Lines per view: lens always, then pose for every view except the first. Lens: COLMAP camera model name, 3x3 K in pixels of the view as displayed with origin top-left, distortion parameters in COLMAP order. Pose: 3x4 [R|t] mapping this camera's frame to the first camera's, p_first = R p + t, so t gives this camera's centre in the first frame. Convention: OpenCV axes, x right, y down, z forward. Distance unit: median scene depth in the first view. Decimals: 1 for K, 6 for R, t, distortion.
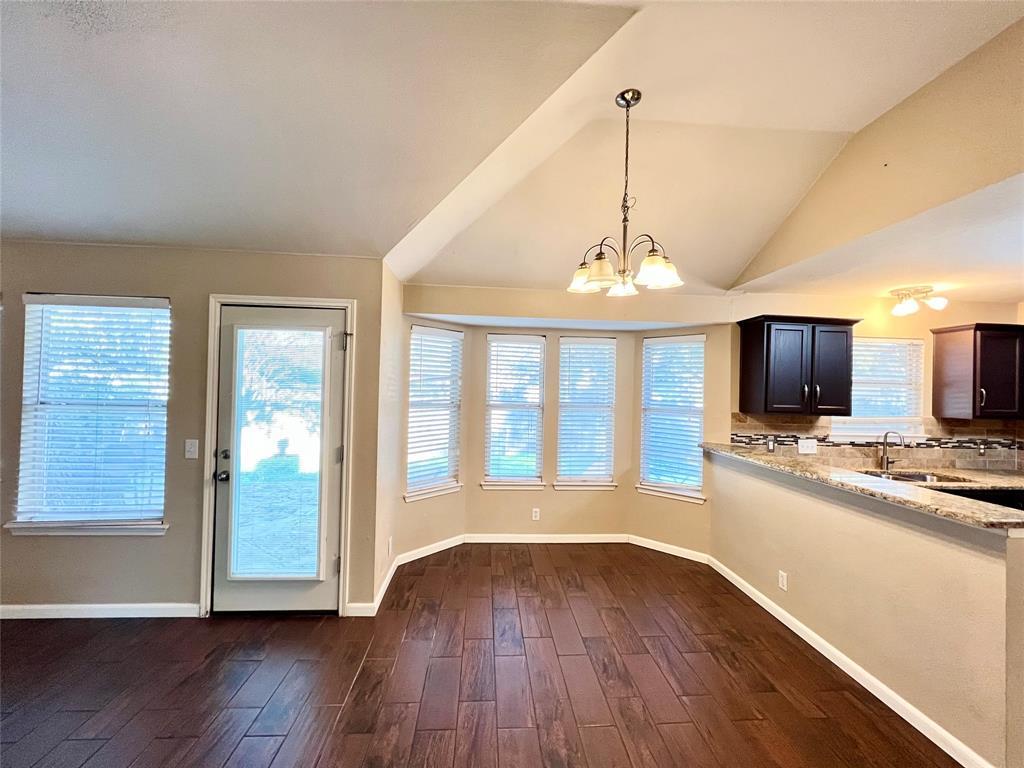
lens RADIAL K [[408.1, 0, 510.5], [0, 408.1, 384.1], [0, 0, 1]] dist [-0.001648, 0.000422]
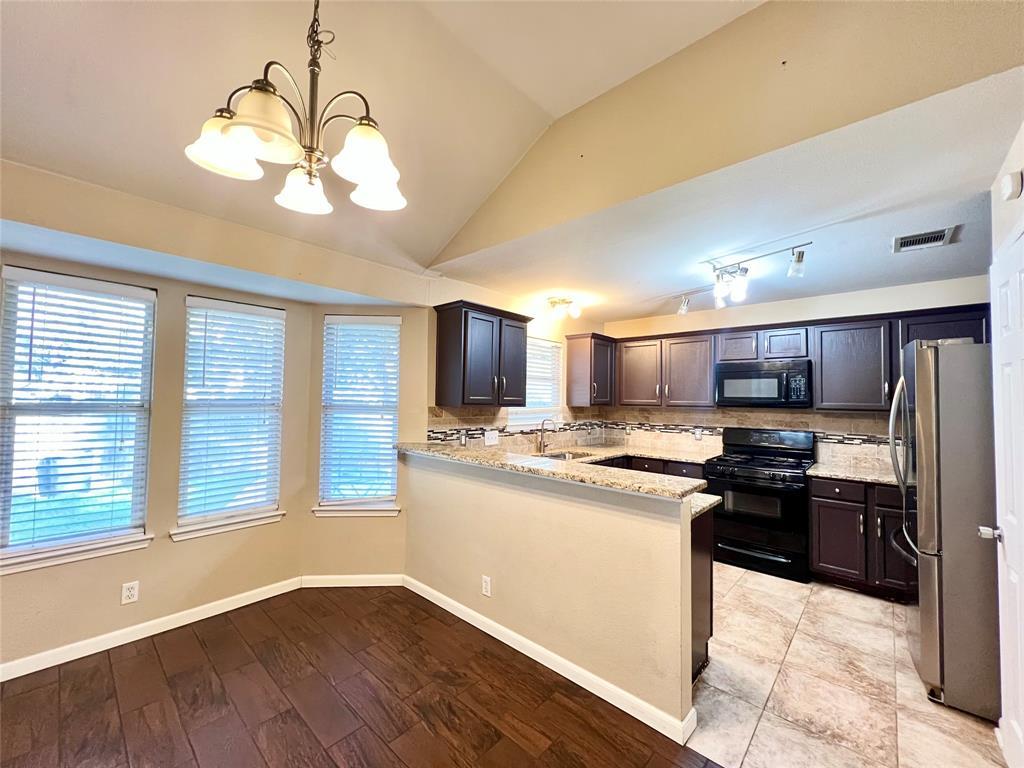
lens RADIAL K [[408.1, 0, 511.5], [0, 408.1, 385.7], [0, 0, 1]] dist [-0.001648, 0.000422]
pose [[0.716486, 0.009811, 0.697533, 0.049991], [-0.005674, 0.999950, -0.008236, 0.030255], [-0.697579, 0.001943, 0.716506, 0.233419]]
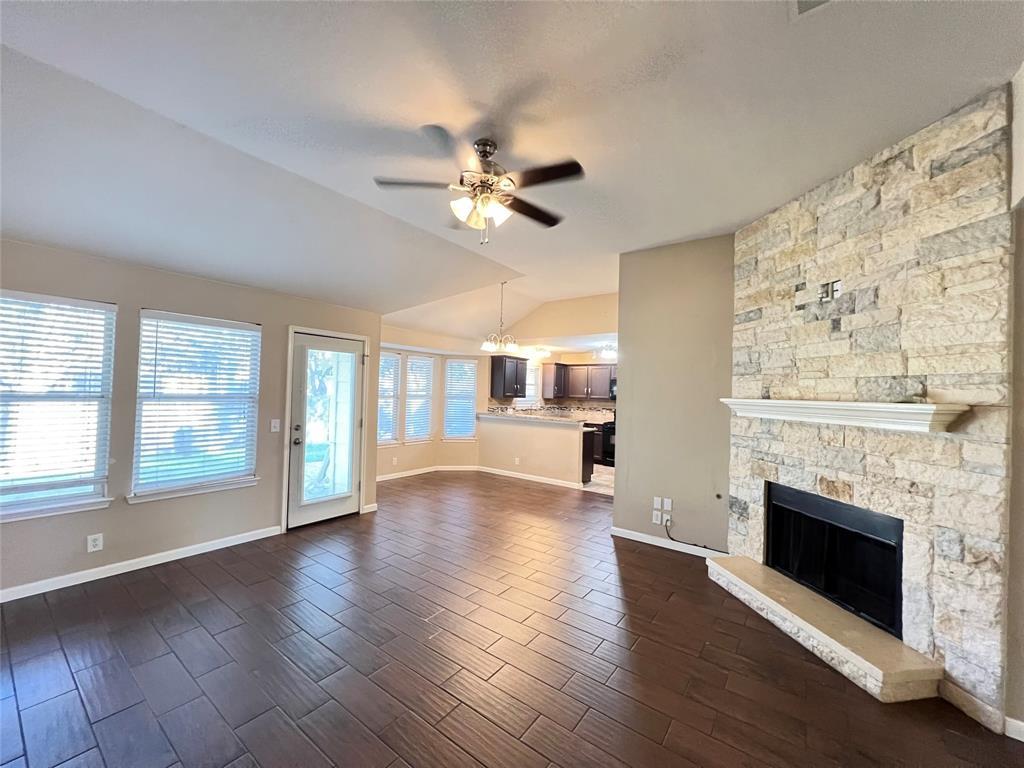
lens RADIAL K [[408.1, 0, 511.7], [0, 408.1, 384.8], [0, 0, 1]] dist [-0.001648, 0.000422]
pose [[0.645665, 0.007383, 0.763585, -1.022224], [-0.024163, 0.999650, 0.010766, -0.023329], [-0.763238, -0.025402, 0.645618, -0.485187]]
